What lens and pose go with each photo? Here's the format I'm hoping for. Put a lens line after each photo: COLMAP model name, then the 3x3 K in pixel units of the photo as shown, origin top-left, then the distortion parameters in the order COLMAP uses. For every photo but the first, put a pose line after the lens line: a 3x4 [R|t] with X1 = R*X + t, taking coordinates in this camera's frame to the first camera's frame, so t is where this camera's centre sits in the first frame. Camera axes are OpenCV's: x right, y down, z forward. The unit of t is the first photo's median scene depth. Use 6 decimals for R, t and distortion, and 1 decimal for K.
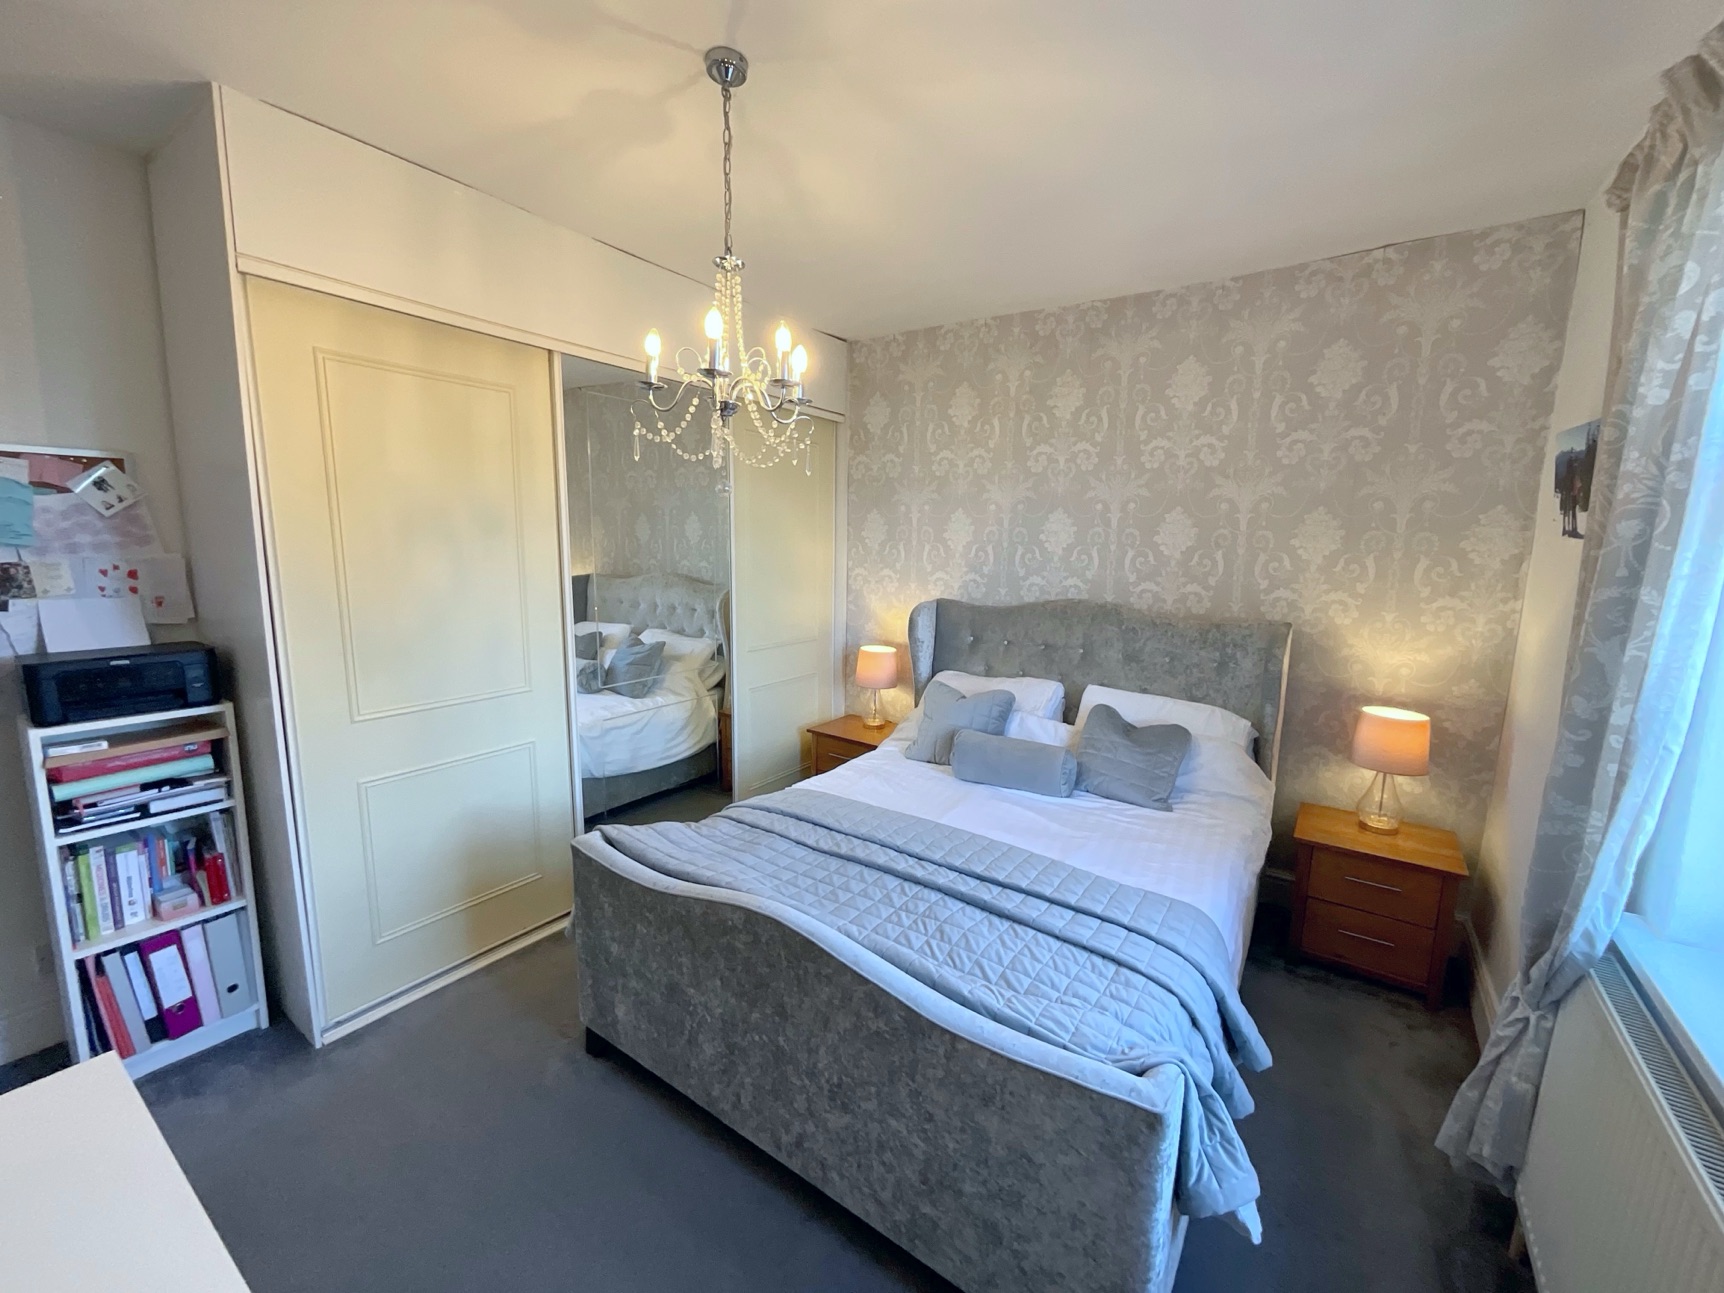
lens RADIAL K [[726.3, 0, 857.6], [0, 726.3, 625.8], [0, 0, 1]] dist [0.049619, -0.000041]
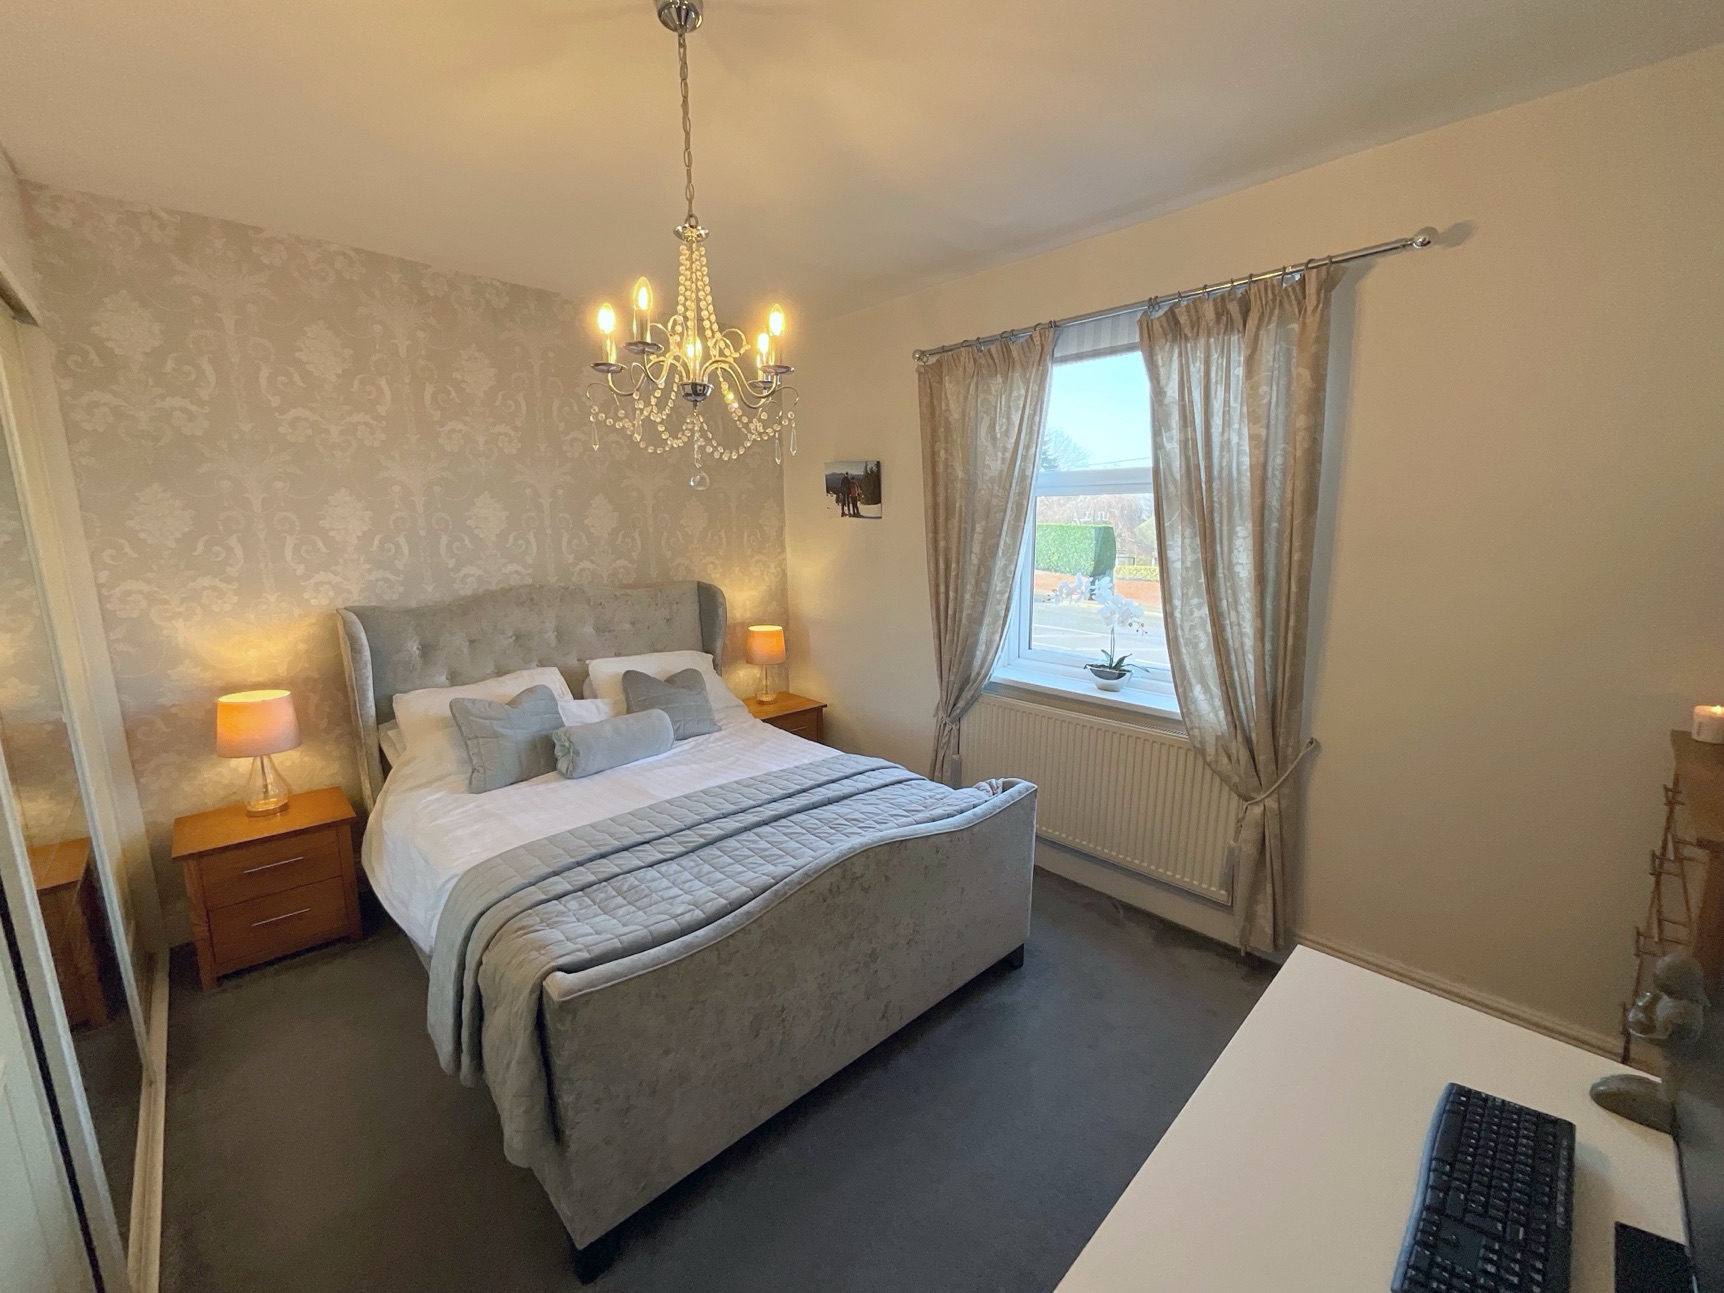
lens RADIAL K [[700.5, 0, 862.0], [0, 700.5, 646.5], [0, 0, 1]] dist [0.000533, 0.000076]
pose [[0.210791, -0.195233, 0.957837, -0.544629], [0.133202, 0.976450, 0.169713, -0.056198], [-0.968413, 0.091811, 0.231832, 0.345591]]
